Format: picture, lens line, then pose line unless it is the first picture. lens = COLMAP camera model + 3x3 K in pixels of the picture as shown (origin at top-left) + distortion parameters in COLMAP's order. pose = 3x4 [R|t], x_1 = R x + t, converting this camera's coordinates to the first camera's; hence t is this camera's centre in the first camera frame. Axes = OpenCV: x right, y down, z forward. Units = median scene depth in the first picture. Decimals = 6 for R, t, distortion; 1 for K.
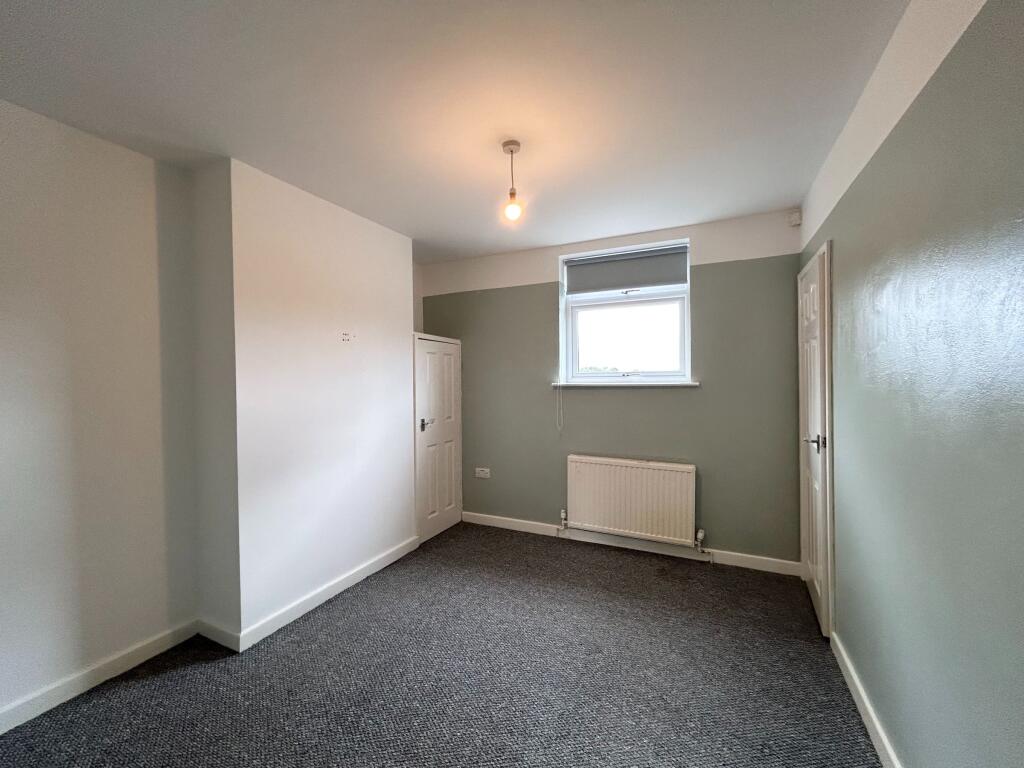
lens RADIAL K [[420.0, 0, 513.6], [0, 420.0, 382.0], [0, 0, 1]] dist [0.001124, -0.000146]
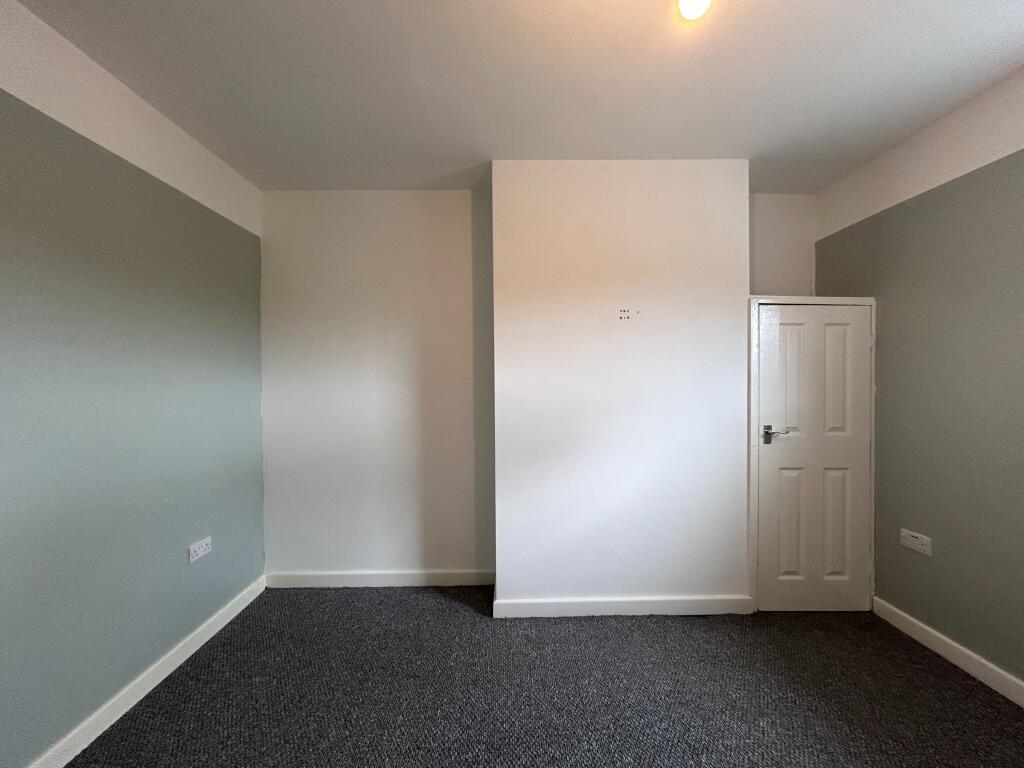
lens RADIAL K [[420.0, 0, 511.8], [0, 420.0, 380.9], [0, 0, 1]] dist [0.001124, -0.000146]
pose [[0.433656, 0.013908, -0.900971, 0.206414], [-0.007304, 0.999902, 0.011920, 0.013226], [0.901049, 0.001412, 0.433715, 0.354066]]
